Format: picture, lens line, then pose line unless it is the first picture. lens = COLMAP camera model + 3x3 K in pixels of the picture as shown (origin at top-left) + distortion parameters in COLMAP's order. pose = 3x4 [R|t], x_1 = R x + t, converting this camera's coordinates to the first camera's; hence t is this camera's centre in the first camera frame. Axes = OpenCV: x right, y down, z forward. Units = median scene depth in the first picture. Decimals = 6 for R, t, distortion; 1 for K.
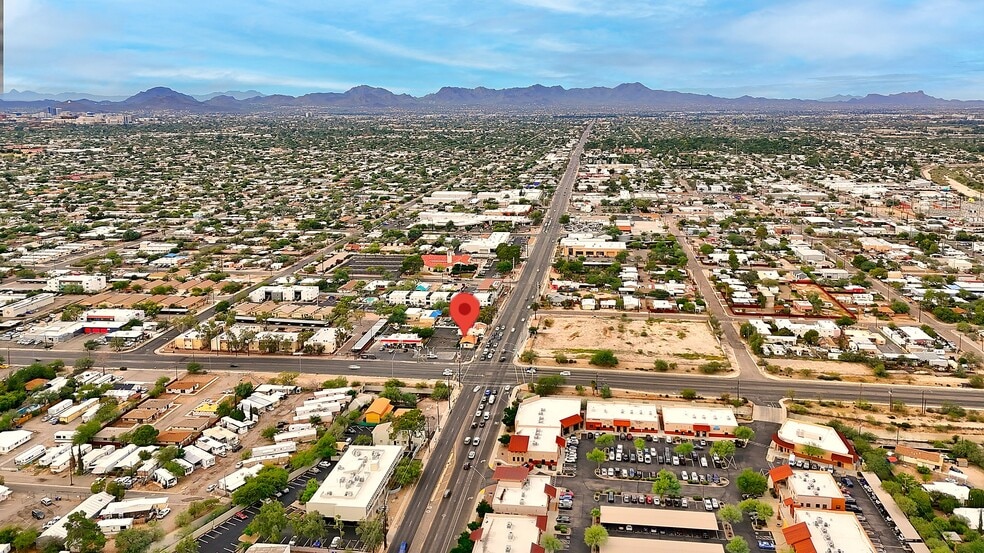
lens RADIAL K [[745.1, 0, 478.4], [0, 745.1, 270.5], [0, 0, 1]] dist [0.086310, -0.073504]
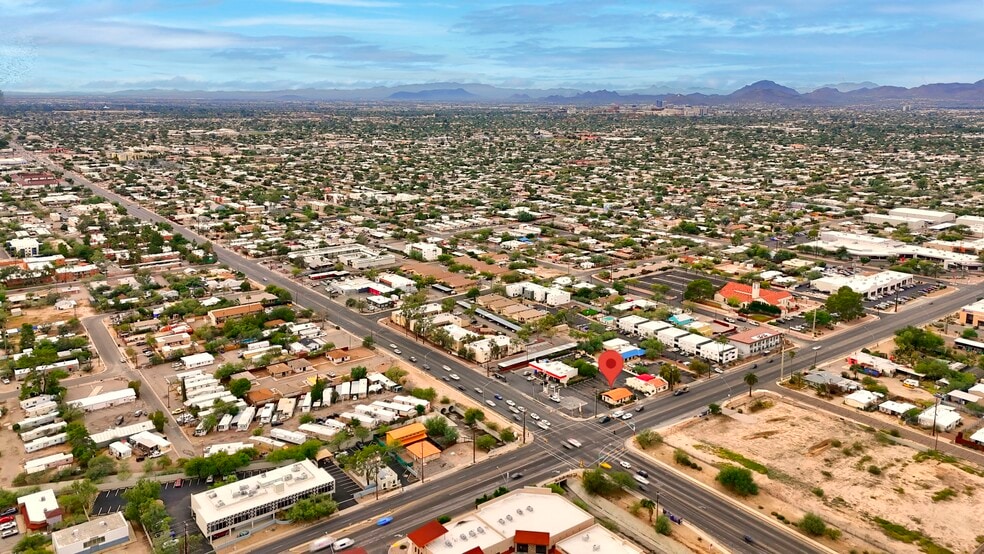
lens RADIAL K [[702.6, 0, 471.5], [0, 702.6, 246.8], [0, 0, 1]] dist [0.068940, -0.049147]
pose [[0.695283, 0.155108, -0.701799, 0.400938], [-0.160653, 0.985270, 0.058598, -0.086576], [0.700551, 0.072004, 0.709960, 0.332118]]
